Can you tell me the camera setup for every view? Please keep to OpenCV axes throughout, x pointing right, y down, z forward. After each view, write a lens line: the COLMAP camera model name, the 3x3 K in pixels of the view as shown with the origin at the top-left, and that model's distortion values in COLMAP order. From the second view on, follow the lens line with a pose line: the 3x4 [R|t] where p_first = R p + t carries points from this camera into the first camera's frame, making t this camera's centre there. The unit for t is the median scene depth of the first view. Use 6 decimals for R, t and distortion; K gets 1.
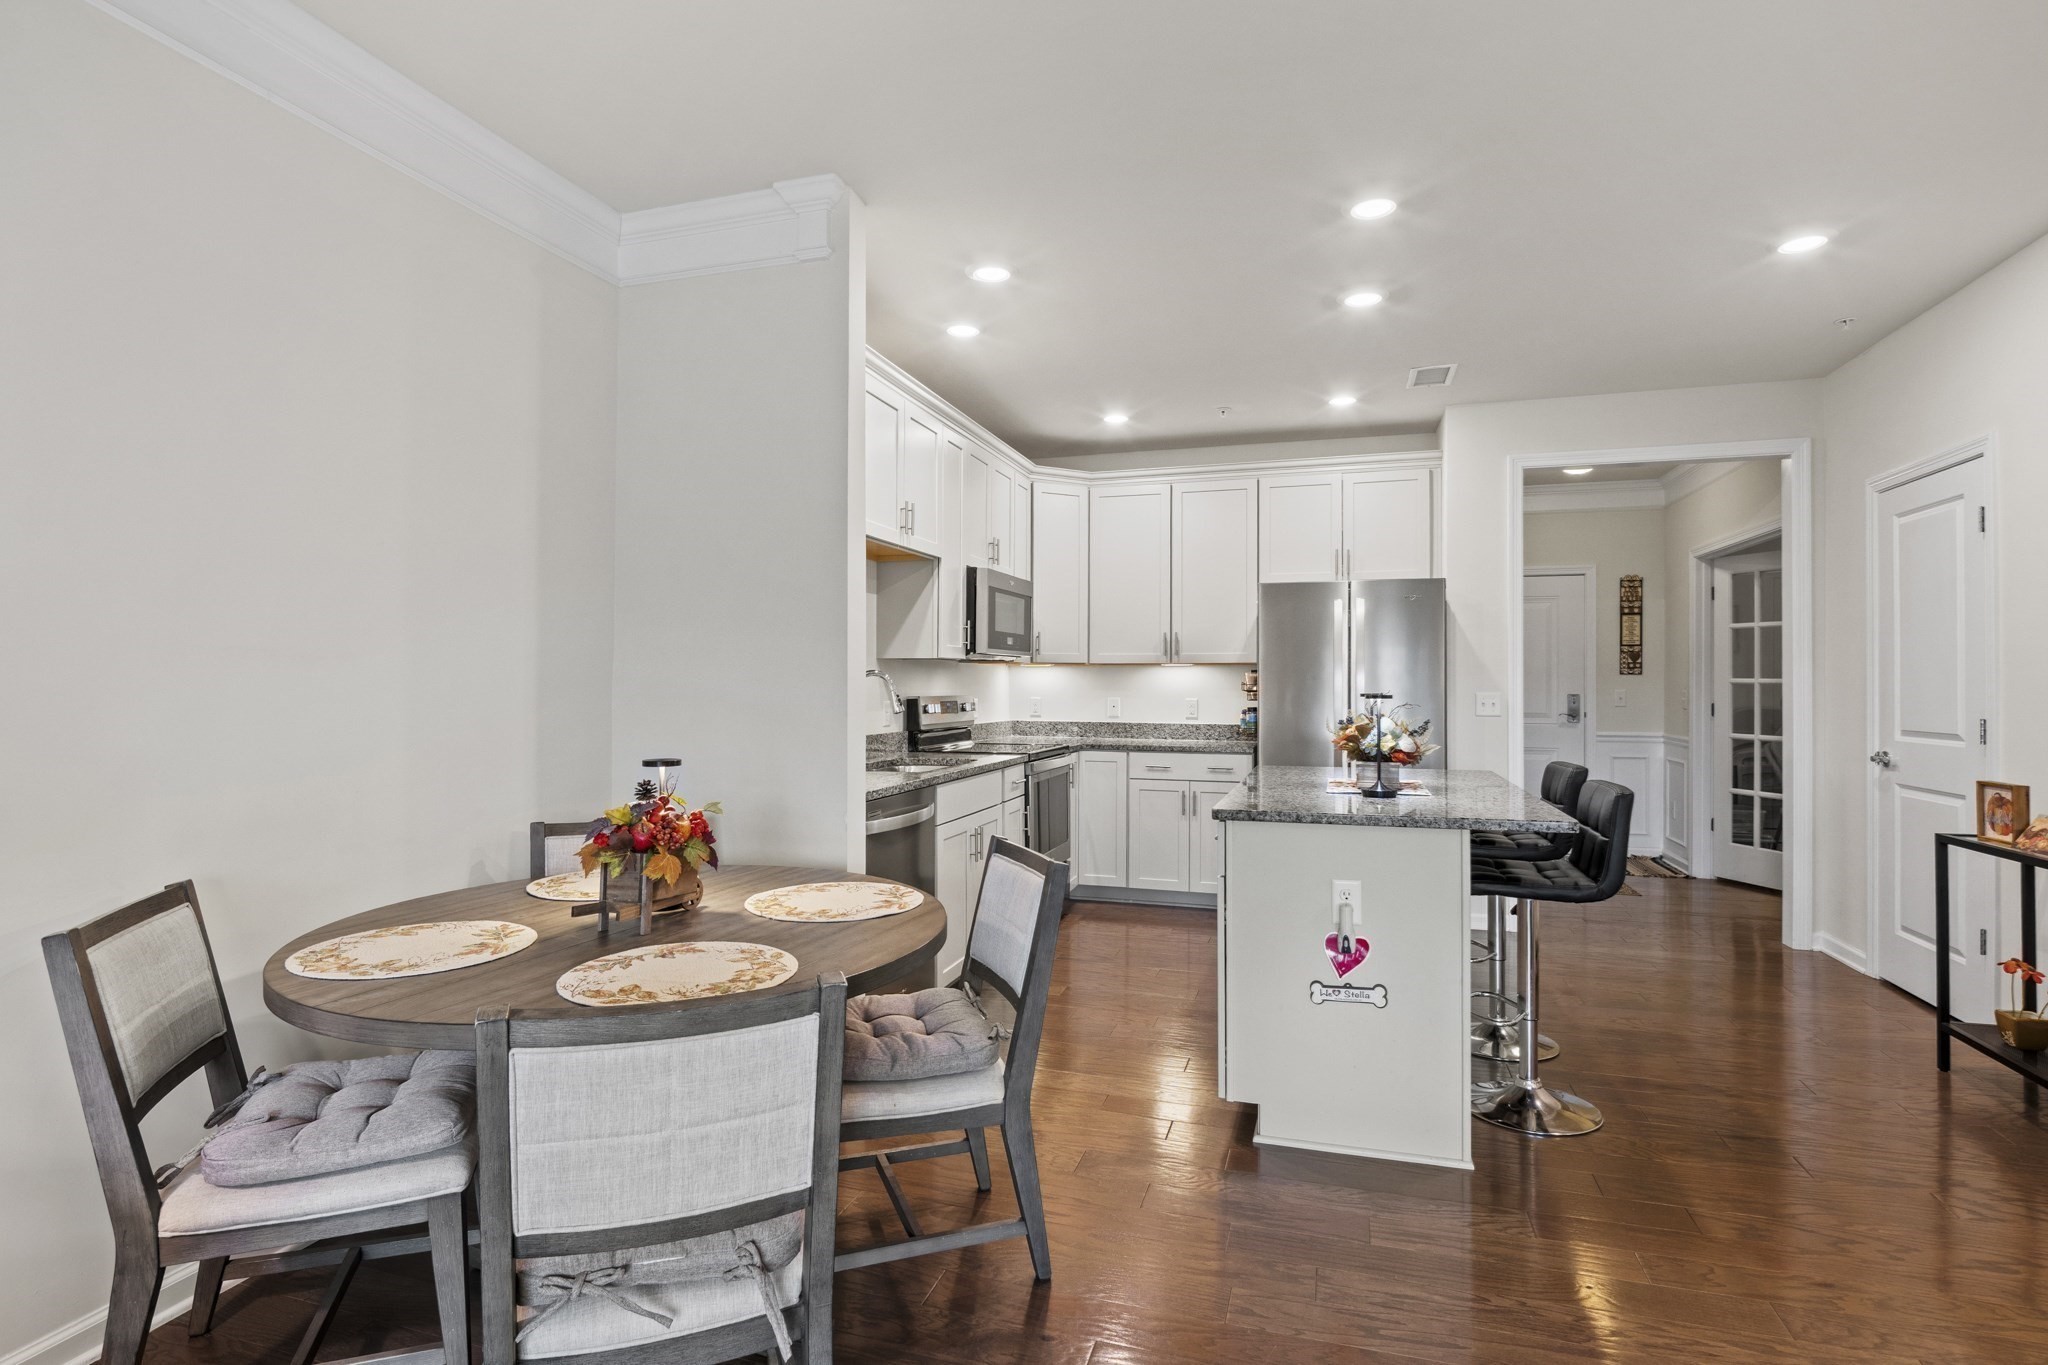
lens RADIAL K [[1008.6, 0, 1025.0], [0, 1008.6, 669.2], [0, 0, 1]] dist [-0.009742, -0.003152]
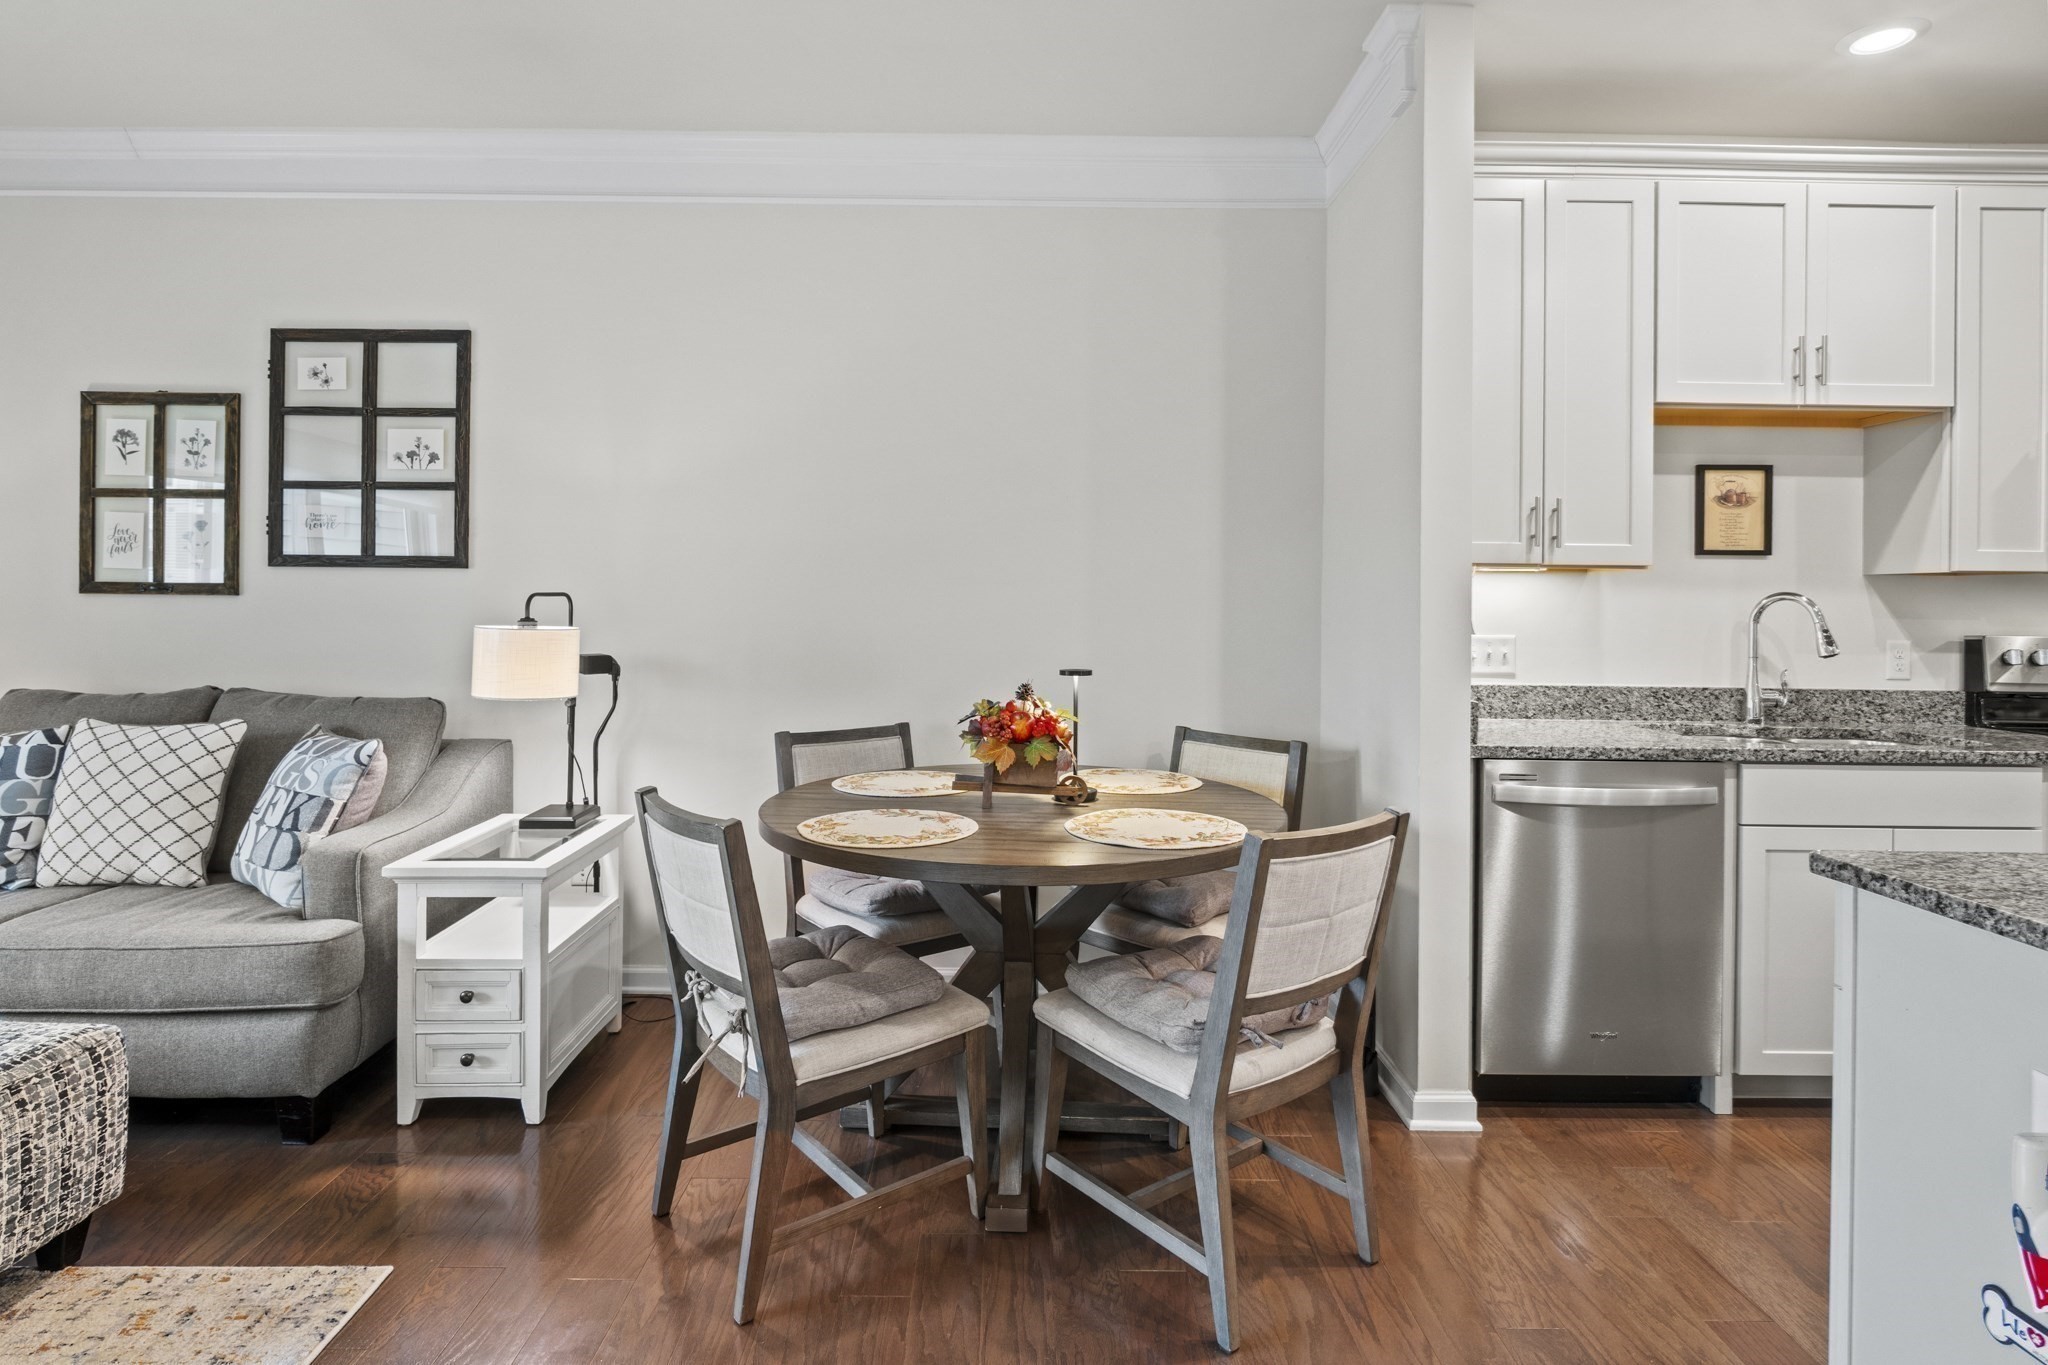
lens RADIAL K [[1072.3, 0, 1012.0], [0, 1072.3, 596.3], [0, 0, 1]] dist [-0.003712, -0.002681]
pose [[0.304191, -0.002595, -0.952607, 0.345165], [0.000221, 0.999996, -0.002653, 0.004894], [0.952611, 0.000597, 0.304191, 0.256770]]
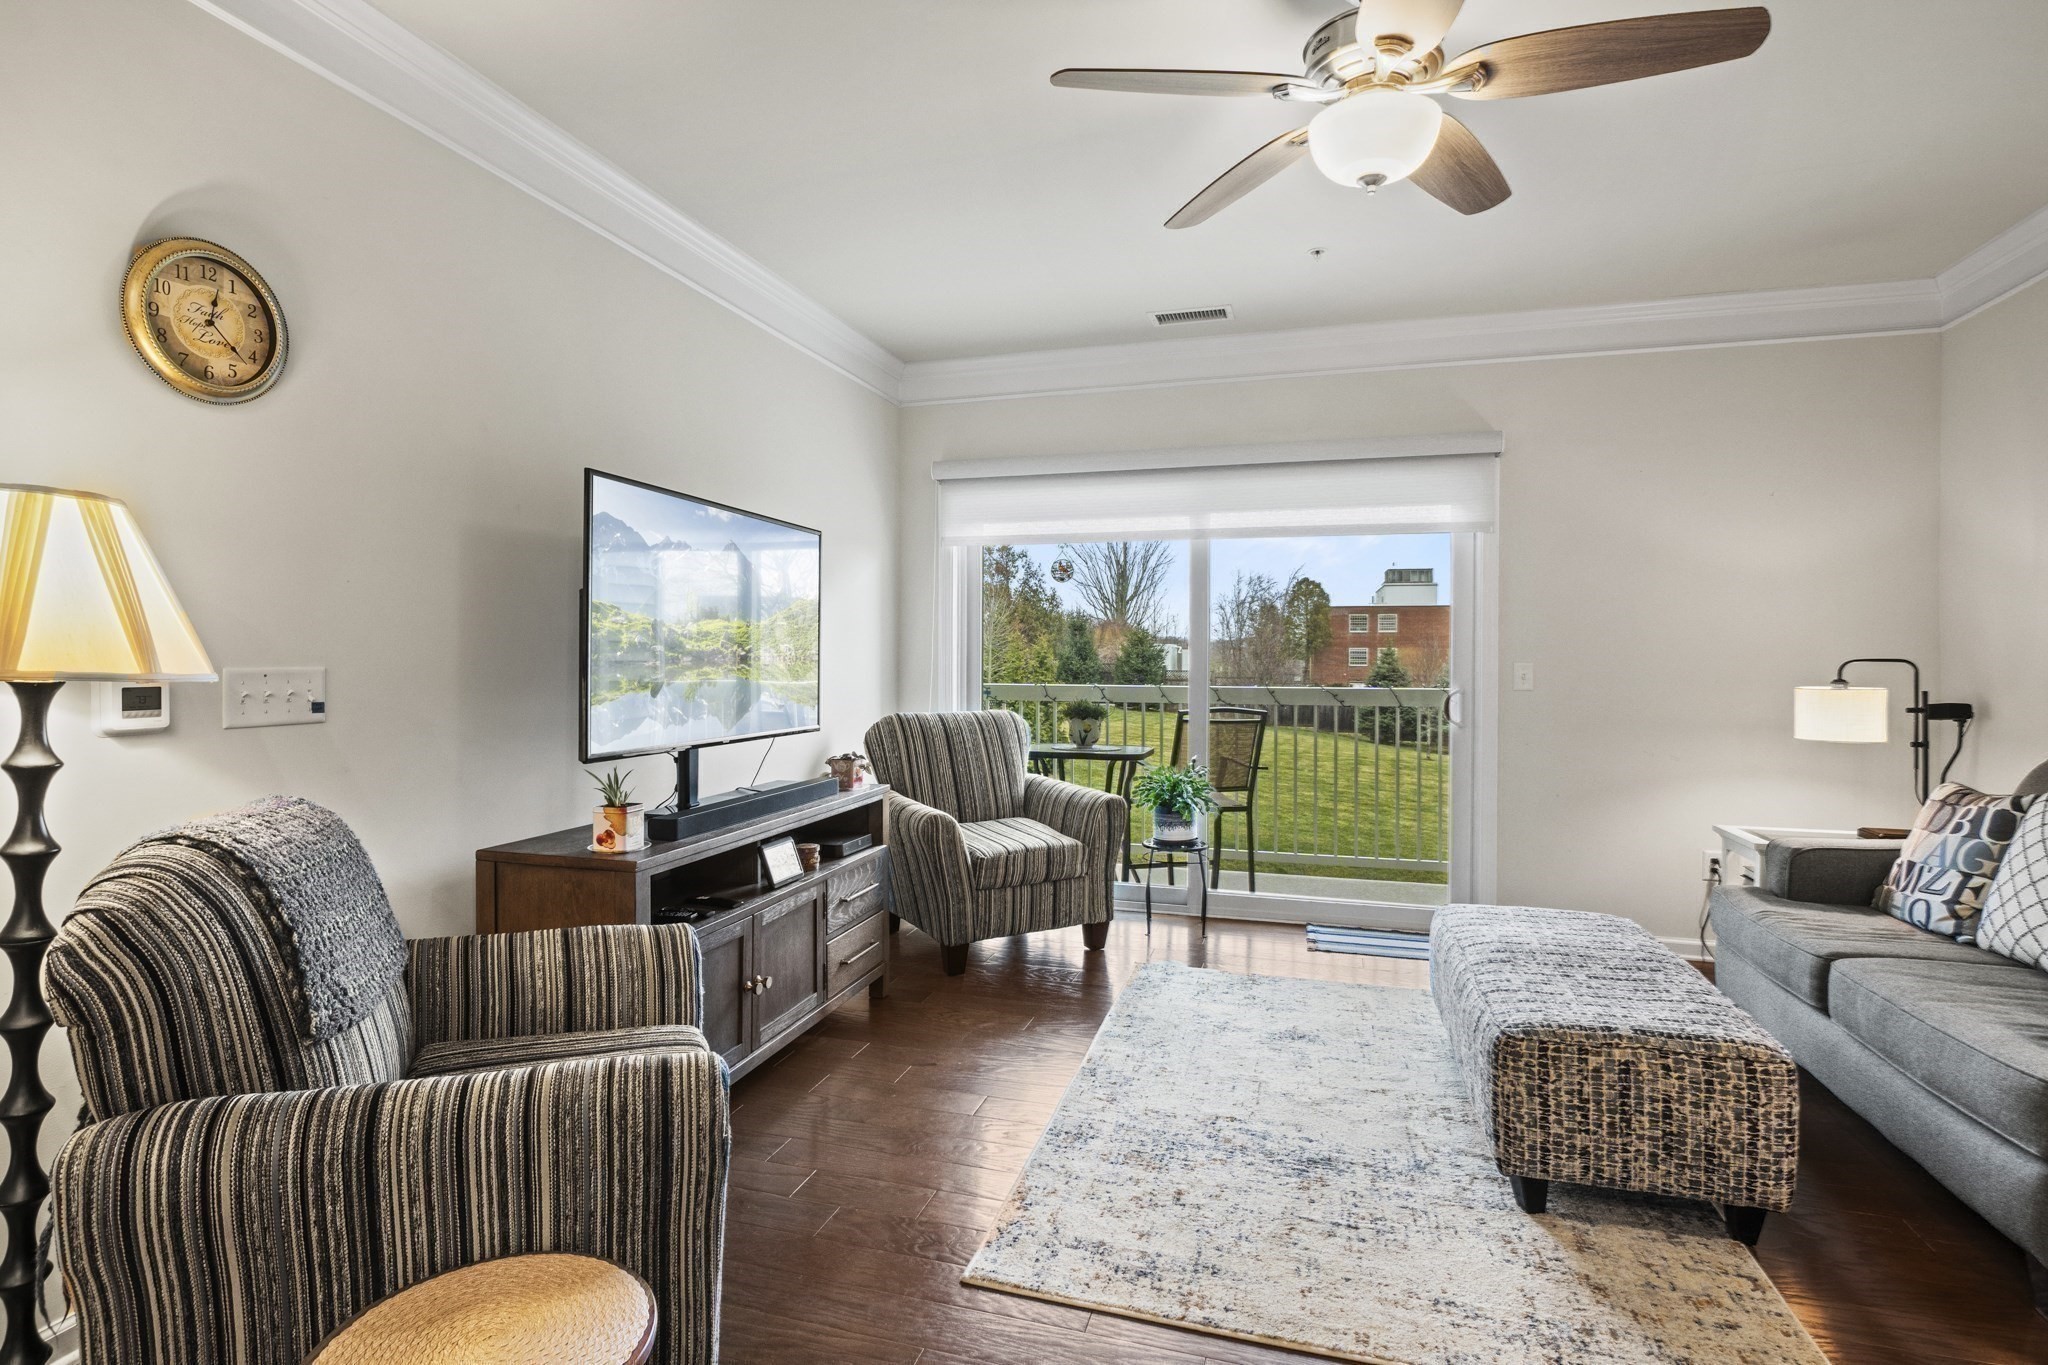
lens RADIAL K [[1008.6, 0, 1011.2], [0, 1008.6, 657.8], [0, 0, 1]] dist [-0.009742, -0.003152]
pose [[-0.999977, -0.005854, -0.003422, 0.168715], [-0.005835, 0.999968, -0.005494, 0.007353], [0.003454, -0.005474, -0.999979, 0.478393]]
